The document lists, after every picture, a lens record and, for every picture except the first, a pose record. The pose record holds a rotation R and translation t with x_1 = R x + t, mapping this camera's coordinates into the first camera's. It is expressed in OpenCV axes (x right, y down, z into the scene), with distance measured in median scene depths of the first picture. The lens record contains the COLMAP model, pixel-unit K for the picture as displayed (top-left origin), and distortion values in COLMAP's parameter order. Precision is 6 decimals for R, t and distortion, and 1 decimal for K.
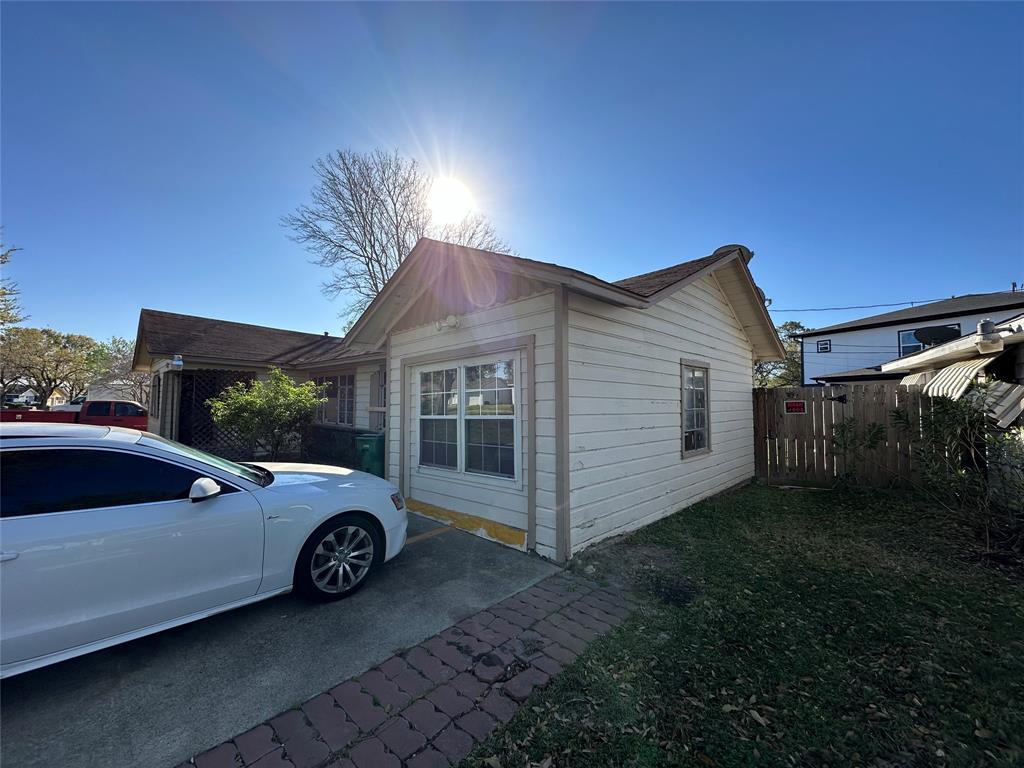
lens RADIAL K [[406.3, 0, 512.0], [0, 406.3, 384.0], [0, 0, 1]] dist [-0.001411, -0.000206]
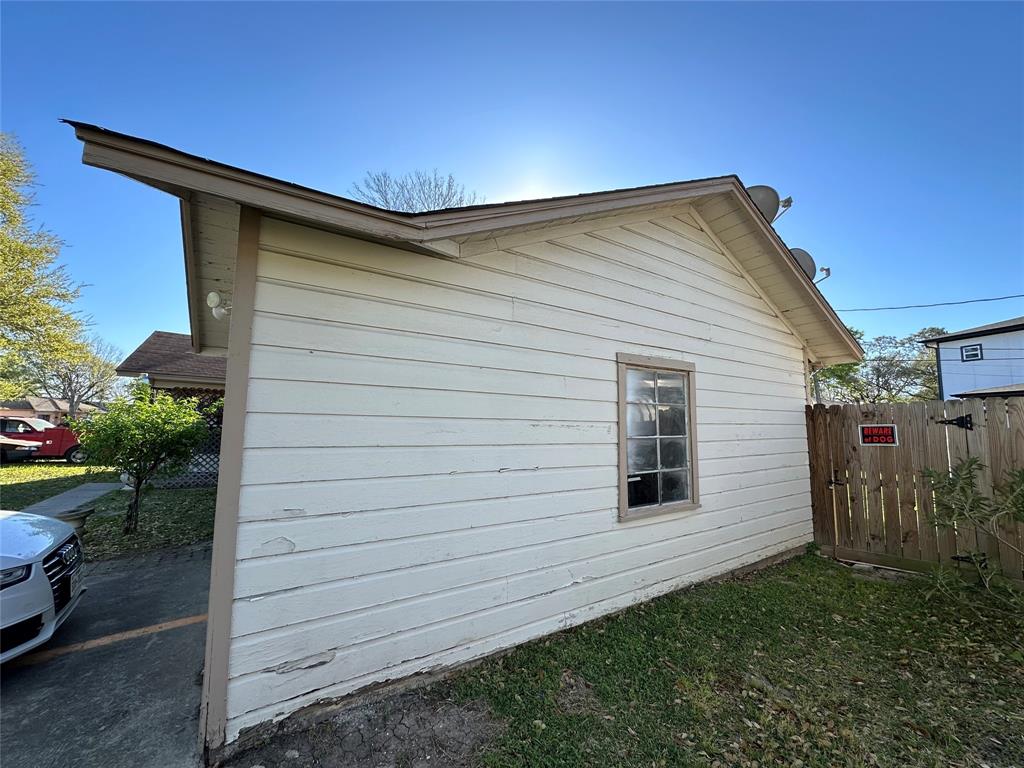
lens RADIAL K [[406.3, 0, 512.0], [0, 406.3, 384.0], [0, 0, 1]] dist [-0.001411, -0.000206]
pose [[0.977650, -0.014266, -0.209755, 0.349986], [0.002875, 0.998509, -0.054512, 0.014474], [0.210220, 0.052690, 0.976233, 0.338893]]
